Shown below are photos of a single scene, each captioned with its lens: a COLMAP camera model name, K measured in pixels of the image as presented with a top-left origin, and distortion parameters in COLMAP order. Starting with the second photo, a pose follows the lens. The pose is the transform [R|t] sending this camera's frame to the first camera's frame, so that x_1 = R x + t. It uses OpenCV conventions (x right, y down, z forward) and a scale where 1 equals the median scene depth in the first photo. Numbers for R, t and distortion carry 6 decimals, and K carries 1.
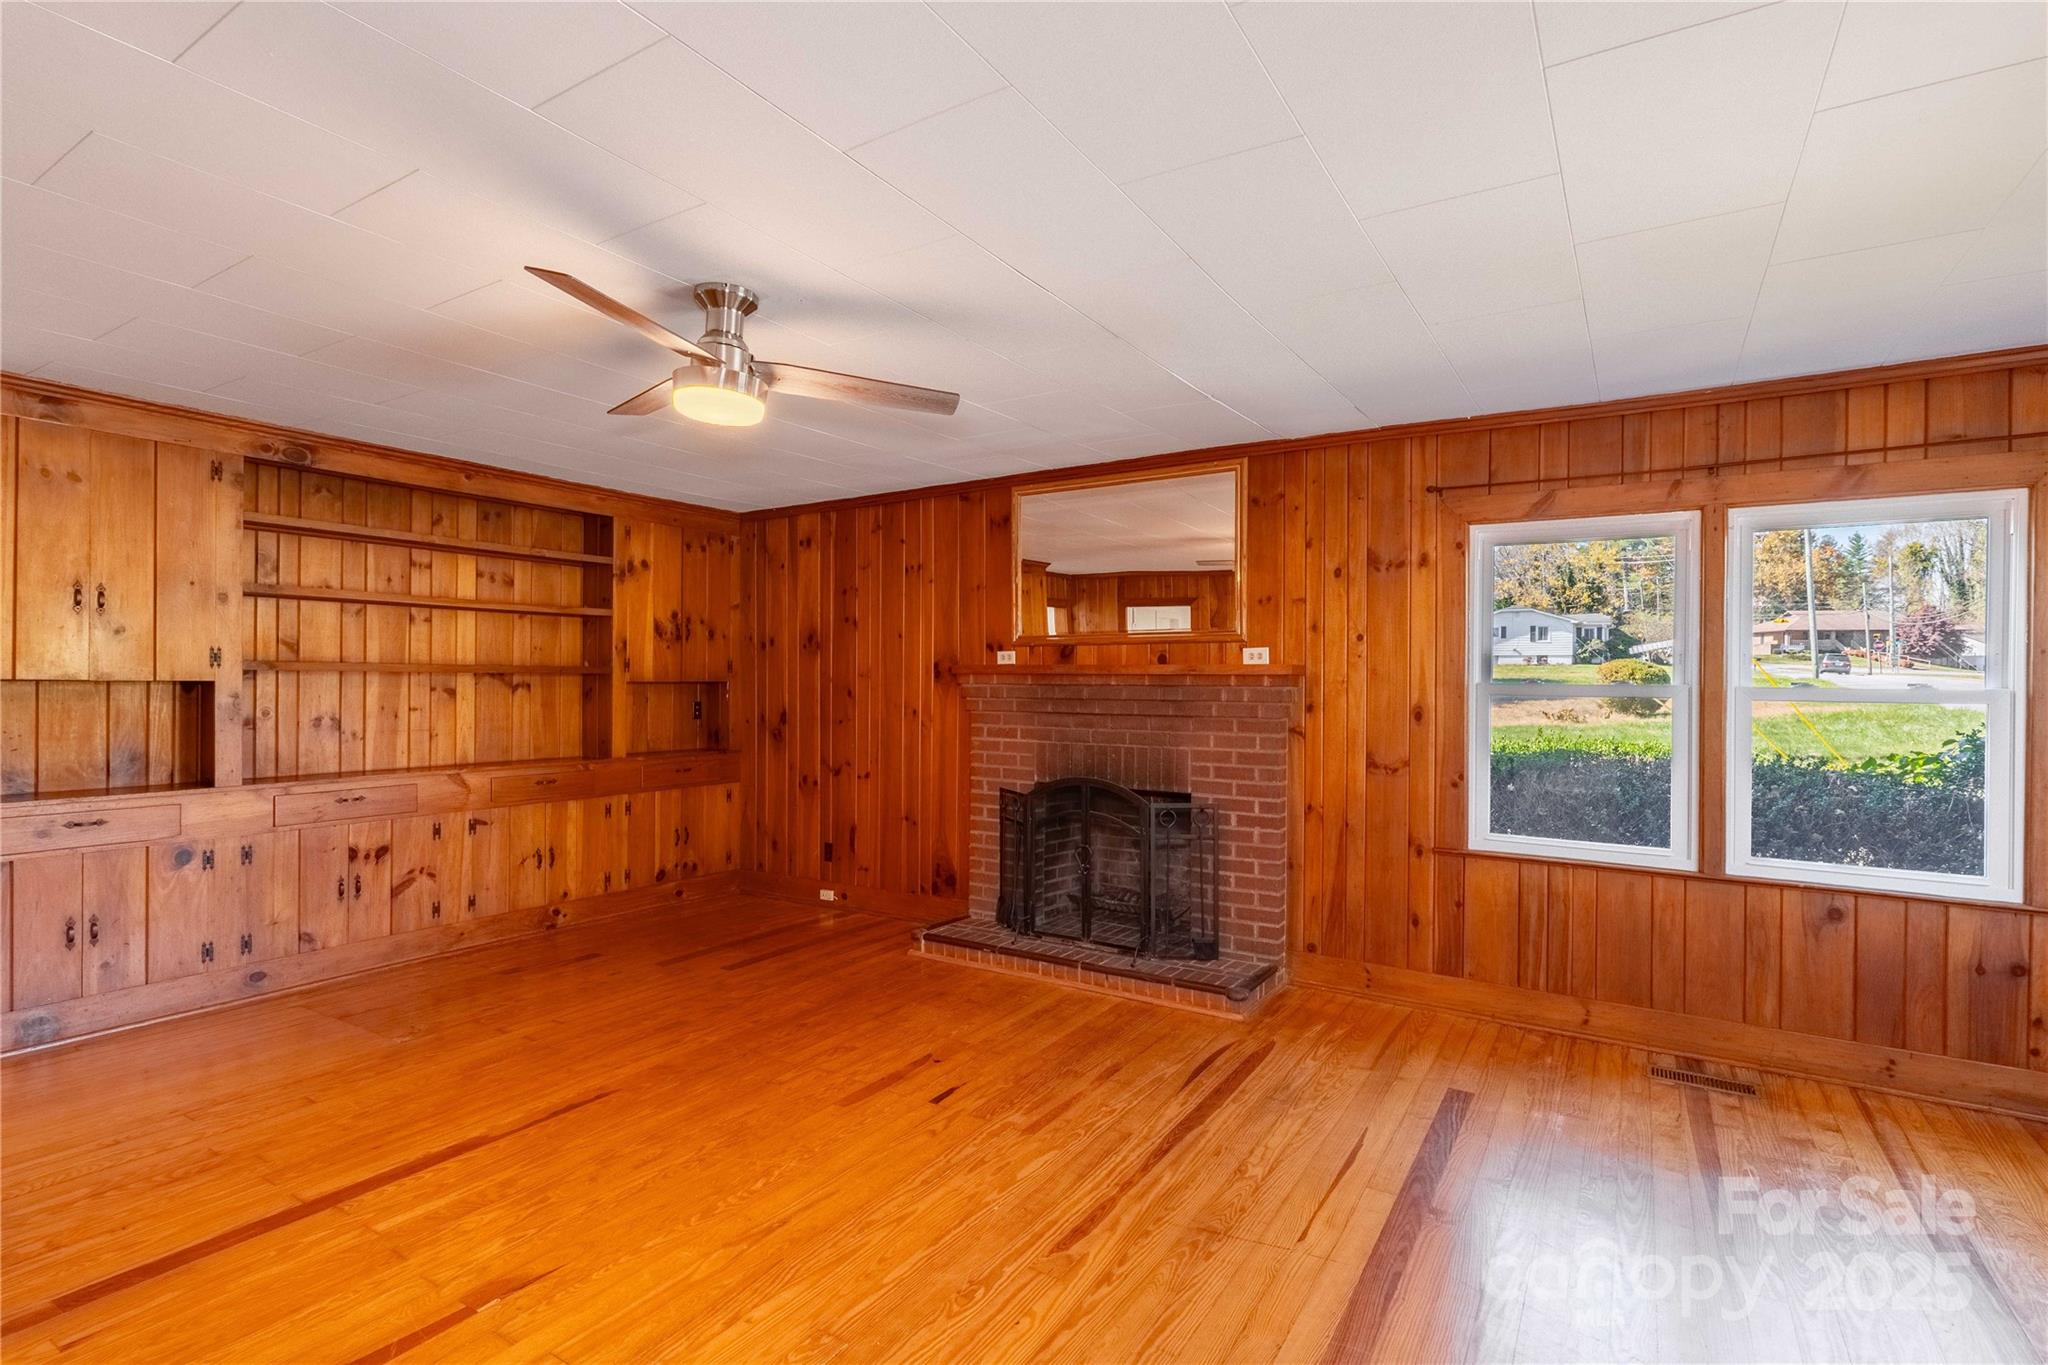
lens RADIAL K [[978.1, 0, 1039.5], [0, 978.1, 678.5], [0, 0, 1]] dist [0.001187, 0.000068]
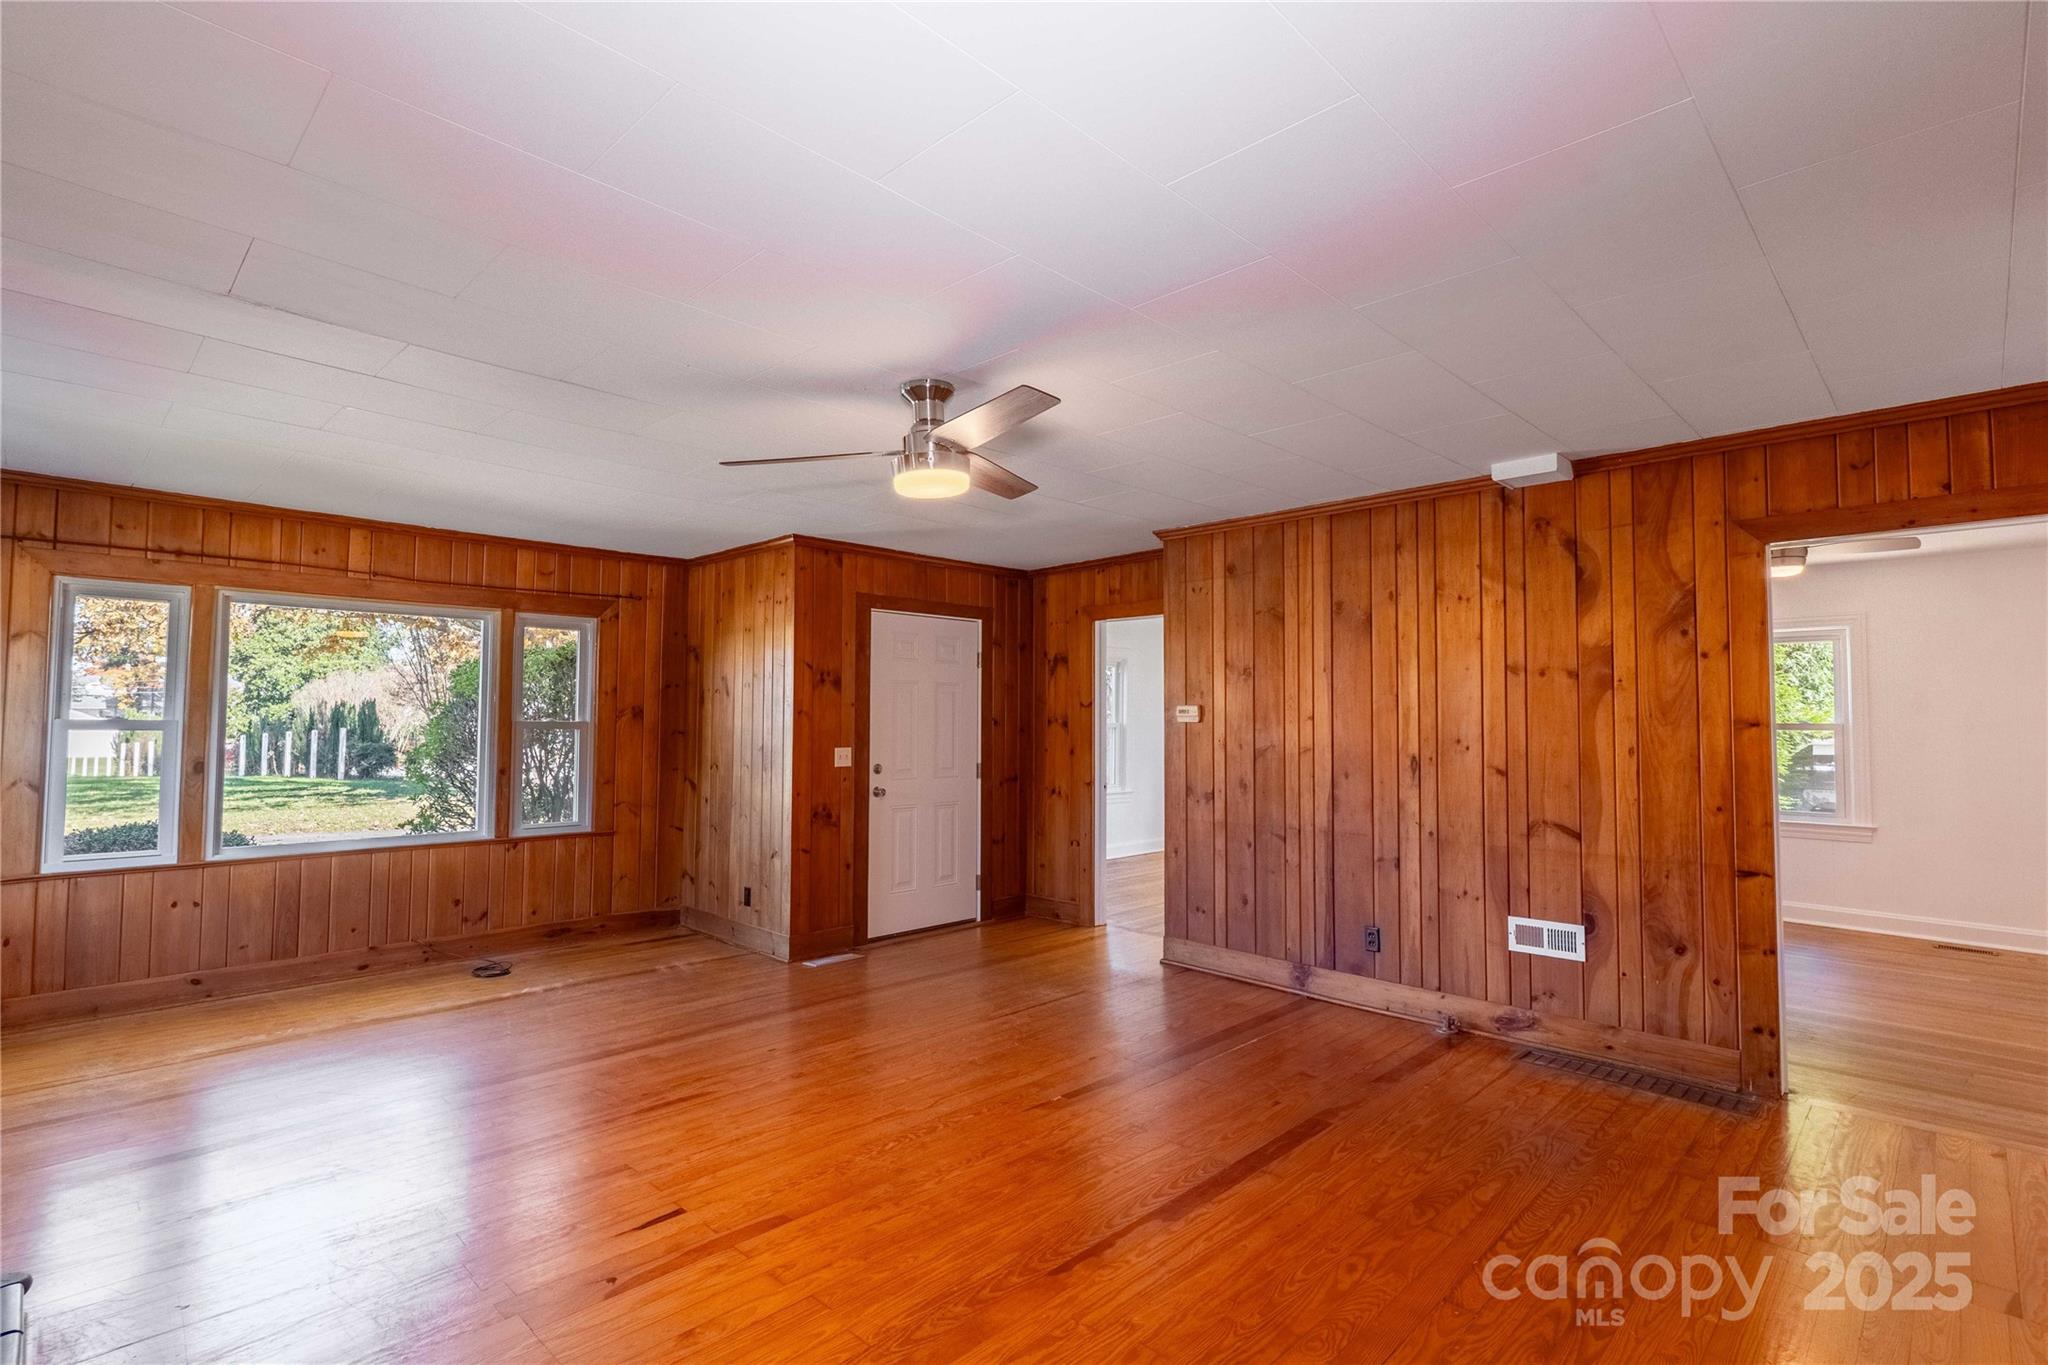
lens RADIAL K [[978.1, 0, 1039.5], [0, 978.1, 678.5], [0, 0, 1]] dist [0.001187, 0.000068]
pose [[-0.978854, -0.001492, 0.204556, -0.417676], [-0.010727, 0.998972, -0.044042, 0.002045], [-0.204280, -0.045305, -0.977863, 1.271614]]
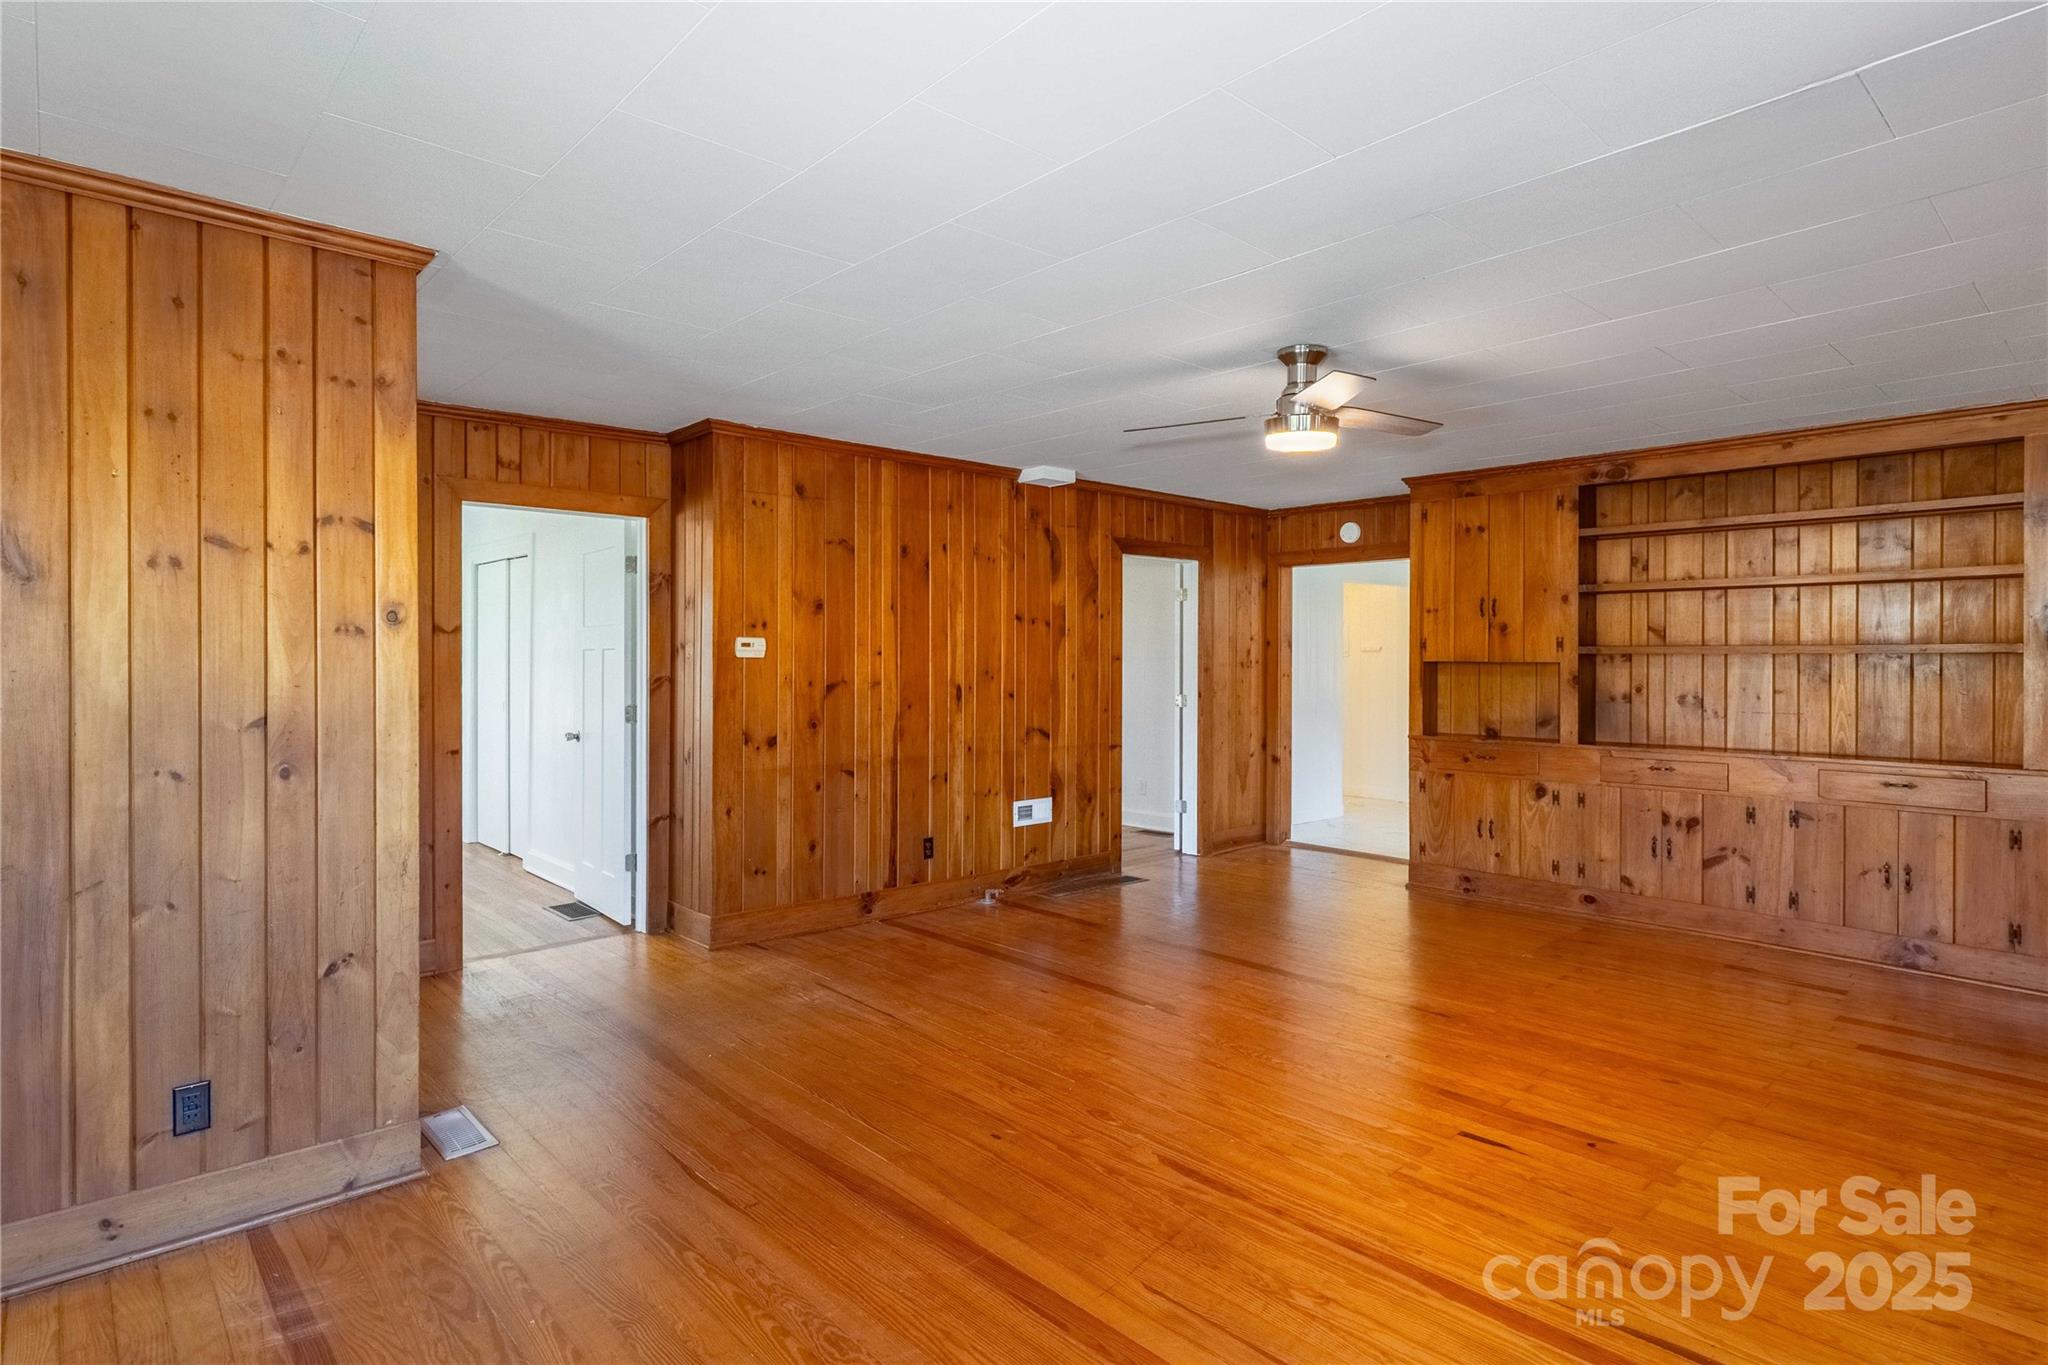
lens RADIAL K [[1058.7, 0, 1012.2], [0, 1058.7, 664.8], [0, 0, 1]] dist [0.003353, 0.000511]
pose [[-0.272130, -0.001640, -0.962259, 0.655103], [-0.003381, 0.999994, -0.000748, 0.008605], [0.962254, 0.003050, -0.272134, 0.614641]]
